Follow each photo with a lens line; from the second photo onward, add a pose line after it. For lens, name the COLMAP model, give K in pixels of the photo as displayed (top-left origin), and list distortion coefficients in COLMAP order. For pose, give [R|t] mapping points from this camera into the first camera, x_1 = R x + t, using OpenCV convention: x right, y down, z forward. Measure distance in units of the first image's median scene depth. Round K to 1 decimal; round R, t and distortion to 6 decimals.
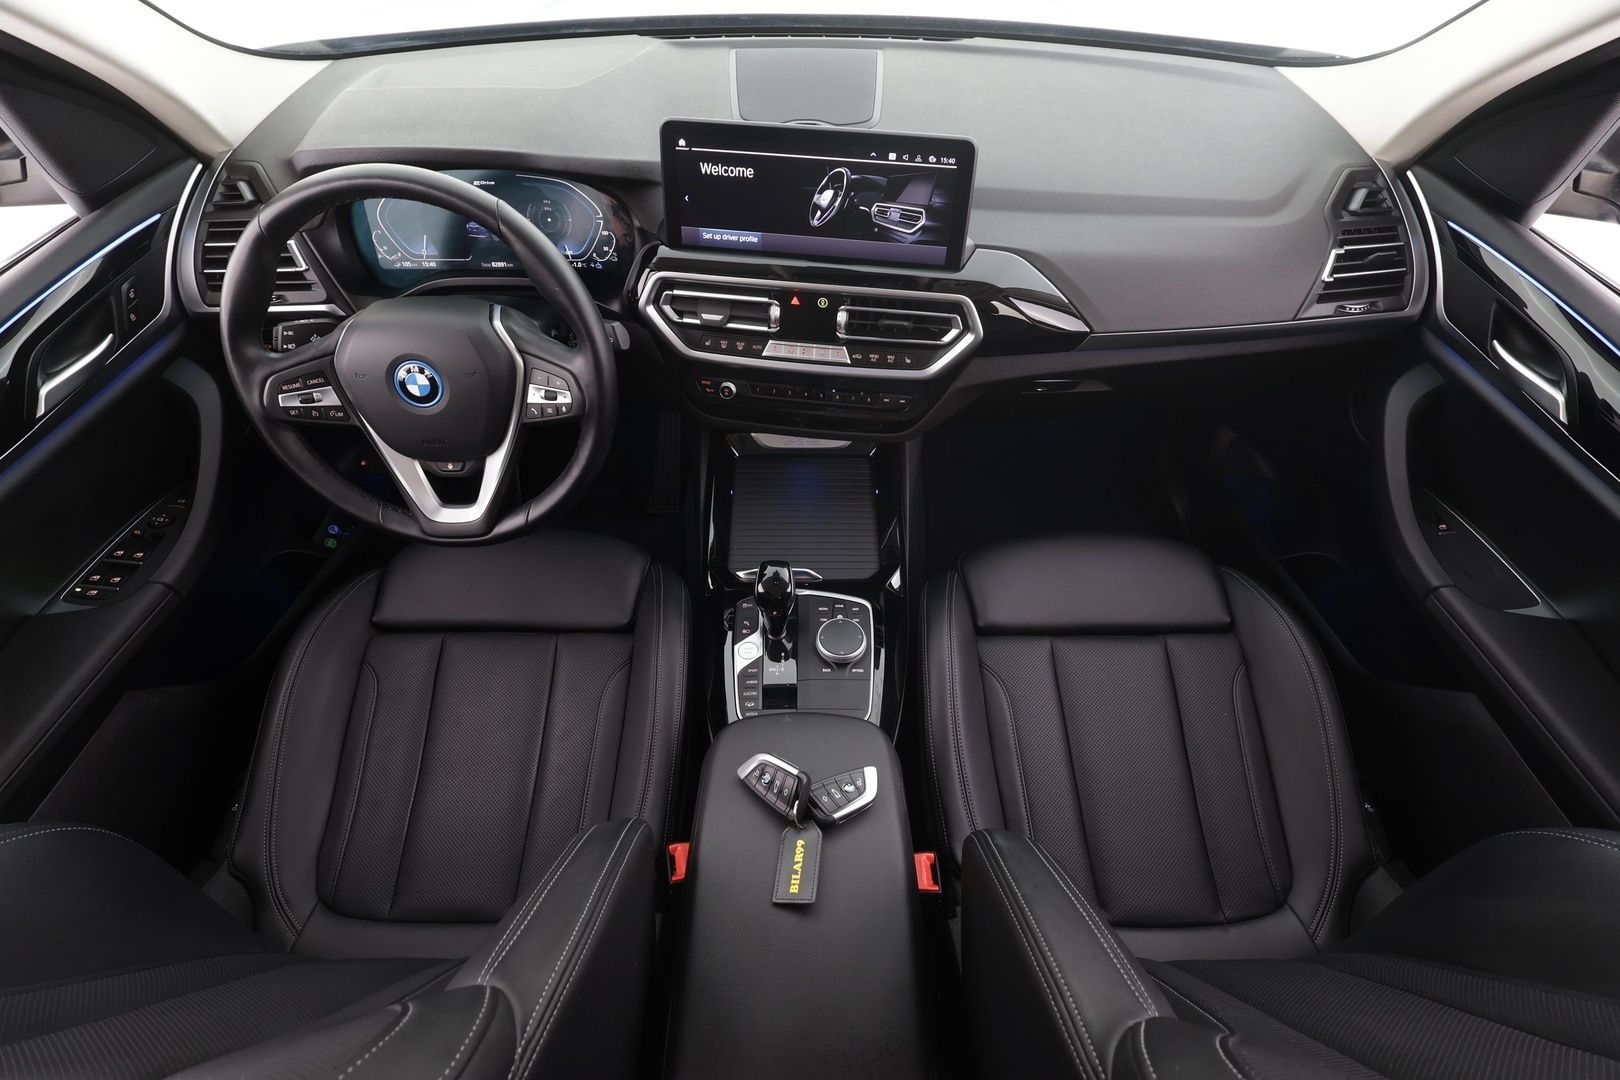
lens RADIAL K [[760.1, 0, 815.6], [0, 760.1, 541.6], [0, 0, 1]] dist [-0.000294, 0.000413]
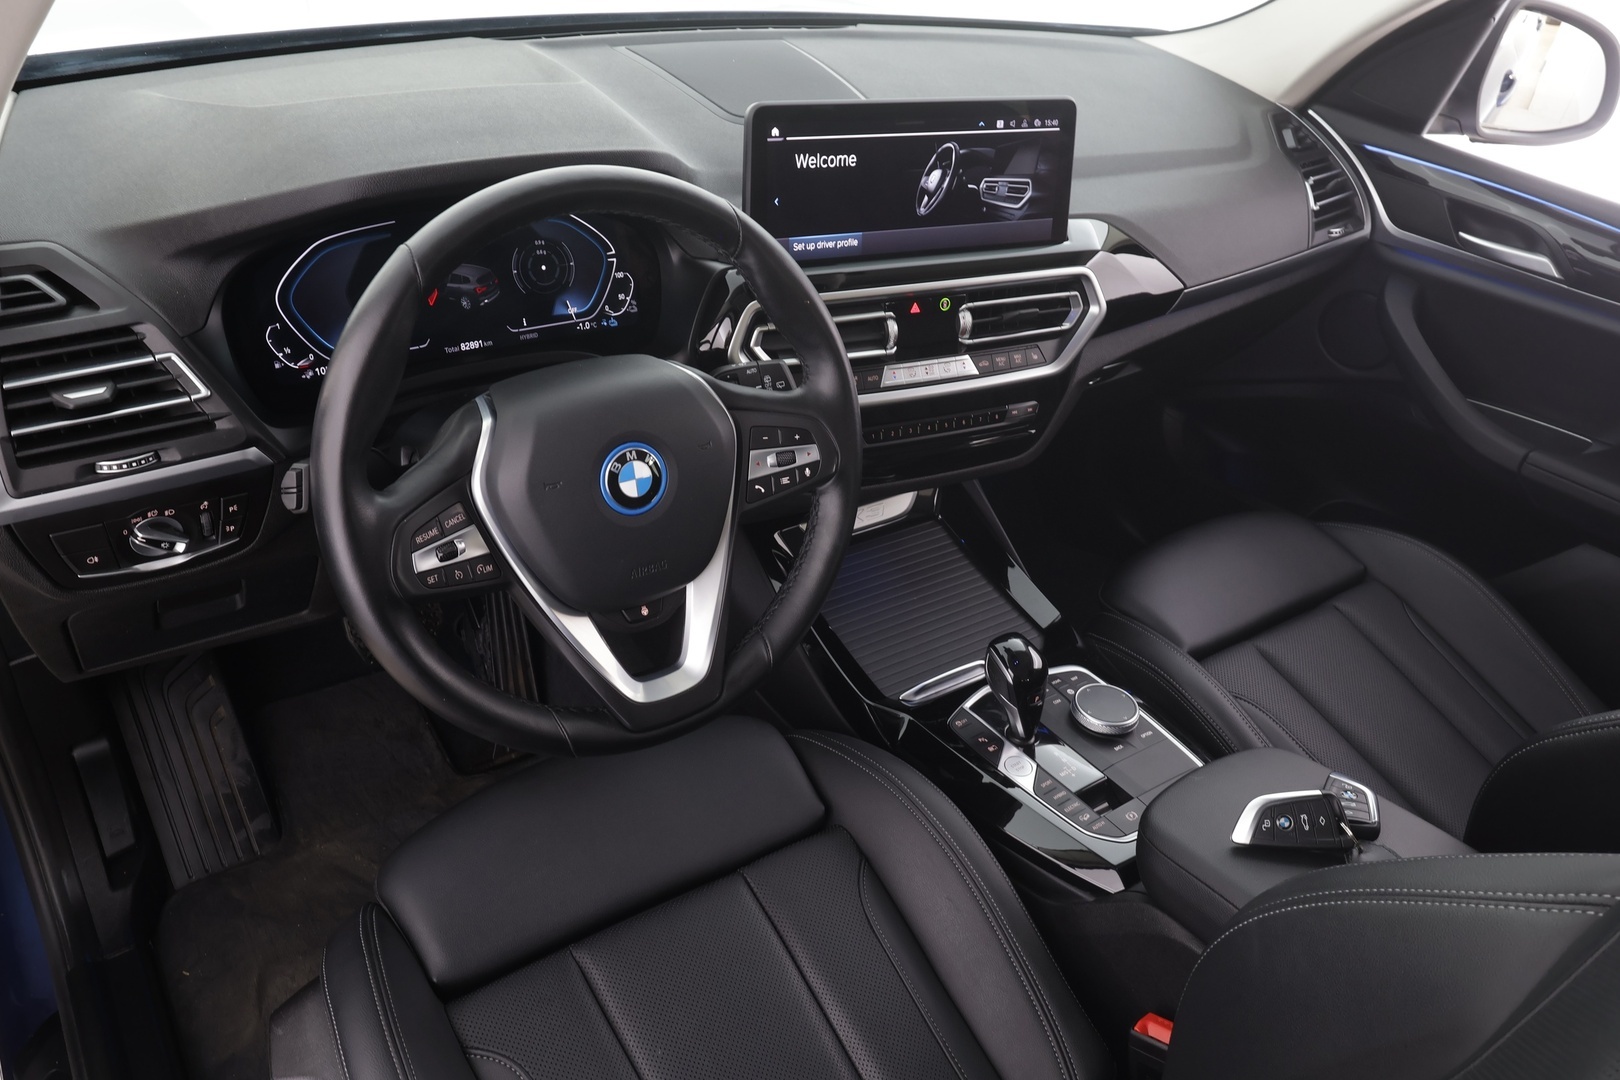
lens RADIAL K [[1219.1, 0, 810.0], [0, 1219.1, 540.0], [0, 0, 1]] dist [0.002026, 0.001865]
pose [[0.820531, -0.251199, 0.513447, -0.852215], [0.365278, 0.921351, -0.132983, 0.031588], [-0.439660, 0.296668, 0.847754, 0.057668]]
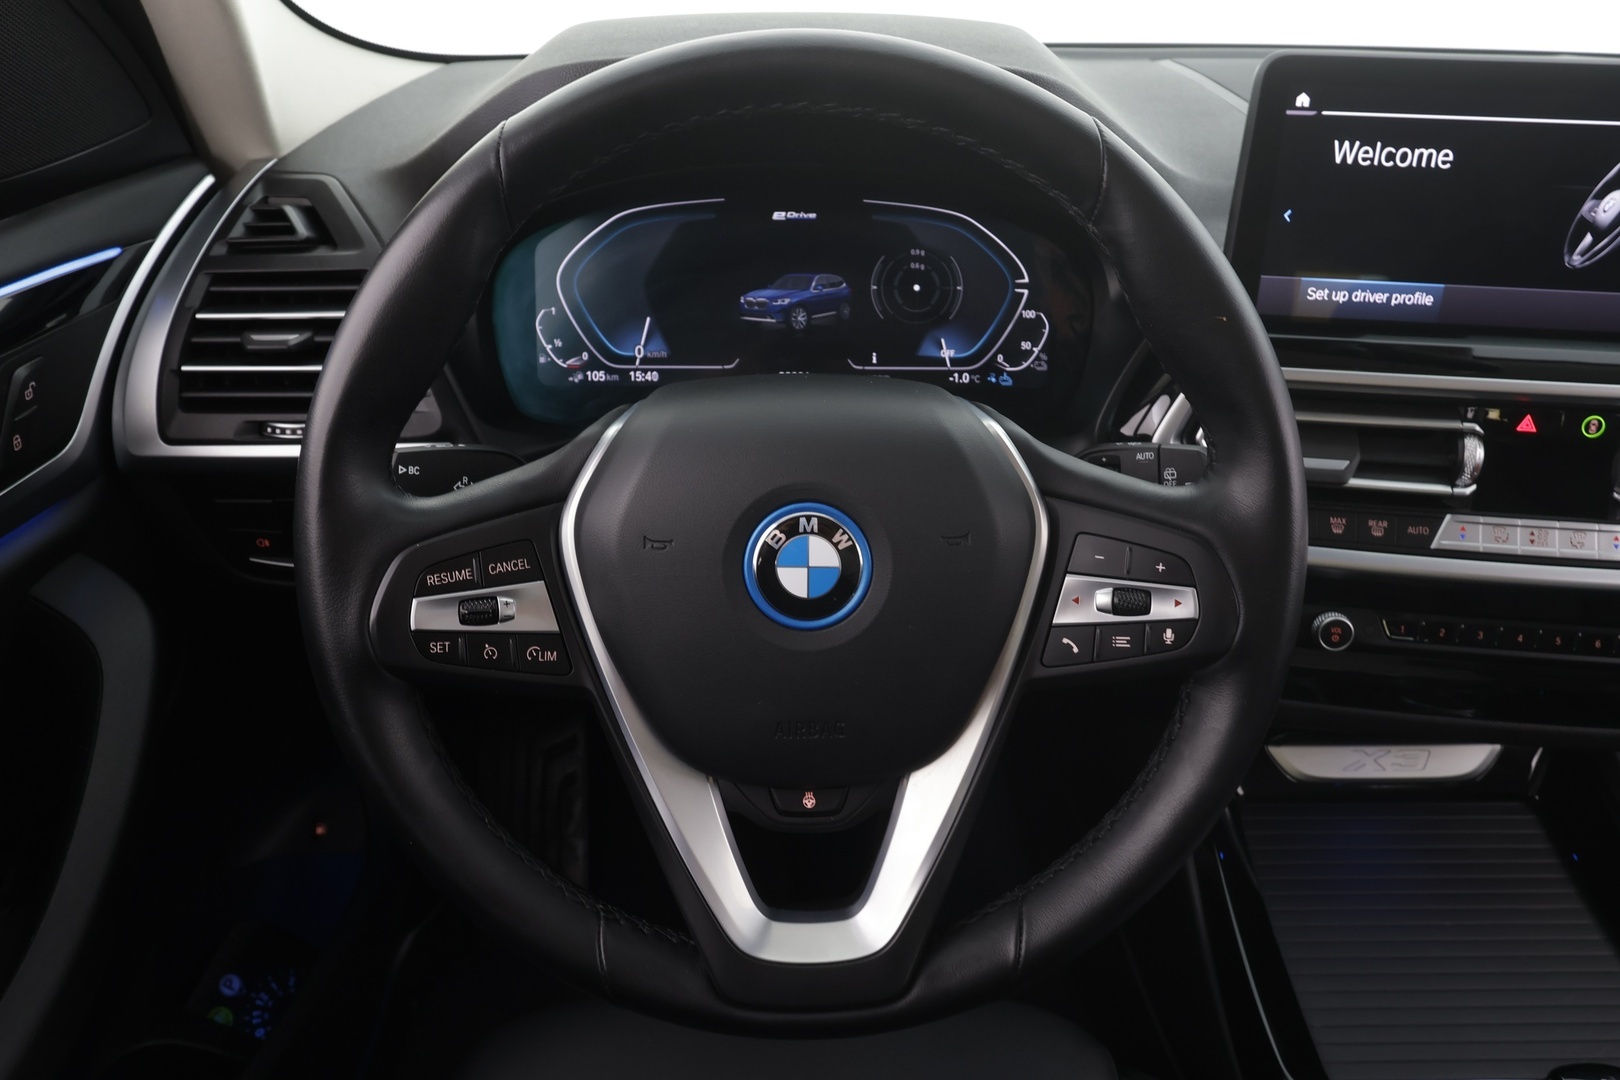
lens RADIAL K [[1154.0, 0, 810.0], [0, 1154.0, 540.0], [0, 0, 1]] dist [0.003455, -0.001054]
pose [[0.999677, -0.001141, 0.025390, -0.481459], [0.010350, 0.930688, -0.365668, -0.011645], [-0.023213, 0.365813, 0.930399, 0.423430]]
